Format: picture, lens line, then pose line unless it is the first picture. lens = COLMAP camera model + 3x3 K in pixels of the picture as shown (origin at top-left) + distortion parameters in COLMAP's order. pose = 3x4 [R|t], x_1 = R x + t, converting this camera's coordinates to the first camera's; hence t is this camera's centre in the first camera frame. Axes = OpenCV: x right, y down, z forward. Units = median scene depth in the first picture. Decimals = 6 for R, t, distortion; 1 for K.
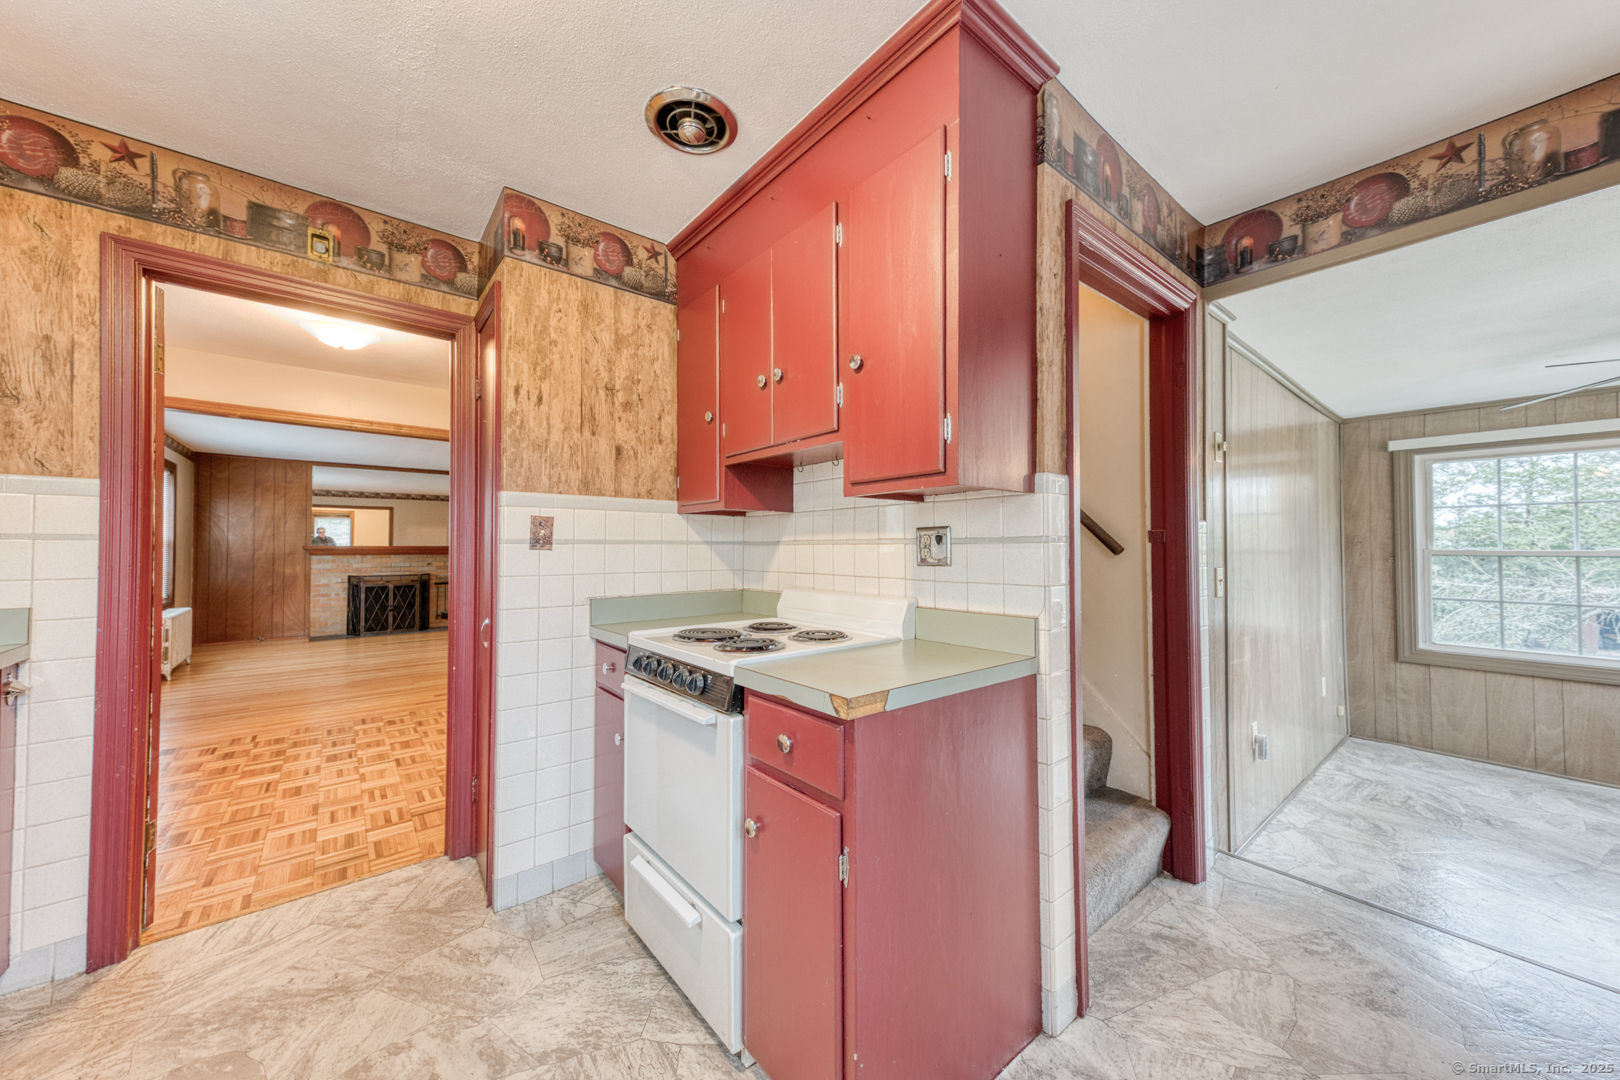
lens RADIAL K [[582.3, 0, 822.9], [0, 582.3, 537.6], [0, 0, 1]] dist [0.027542, 0.000010]
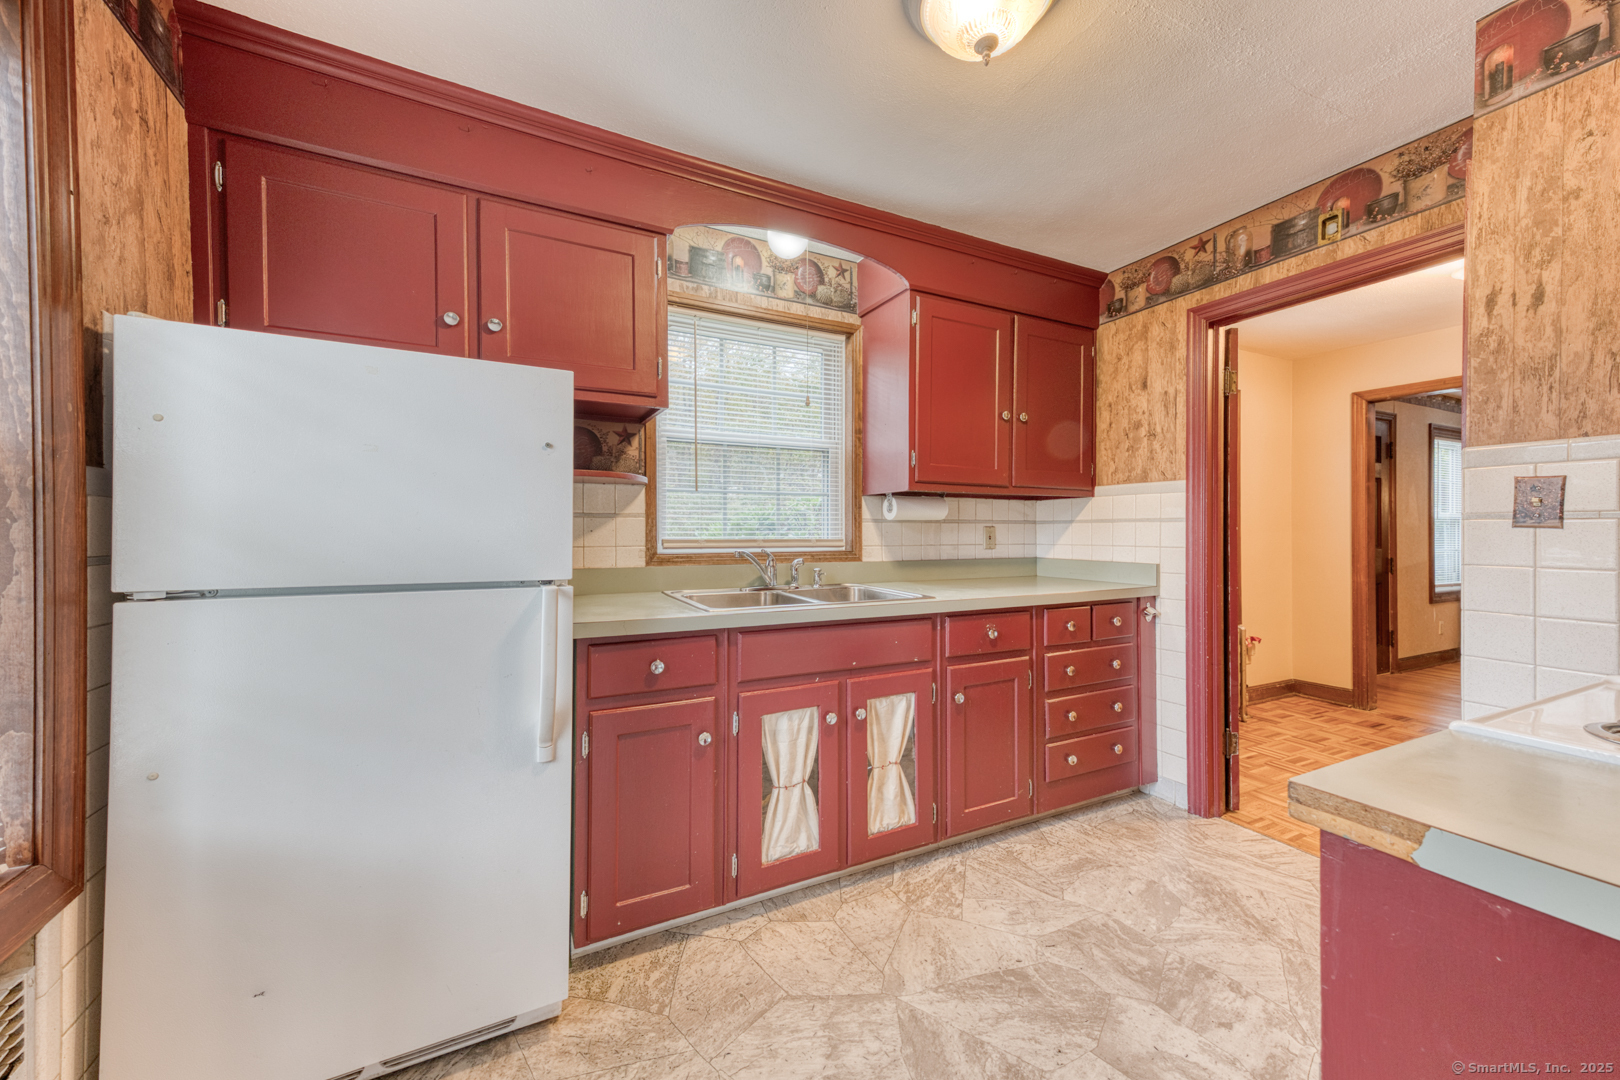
lens RADIAL K [[592.3, 0, 782.8], [0, 592.3, 534.4], [0, 0, 1]] dist [0.024026, 0.000177]
pose [[-0.239210, 0.007485, -0.970939, 0.406221], [0.017089, 0.999848, 0.003498, 0.011865], [0.970817, -0.015755, -0.239302, 0.361248]]
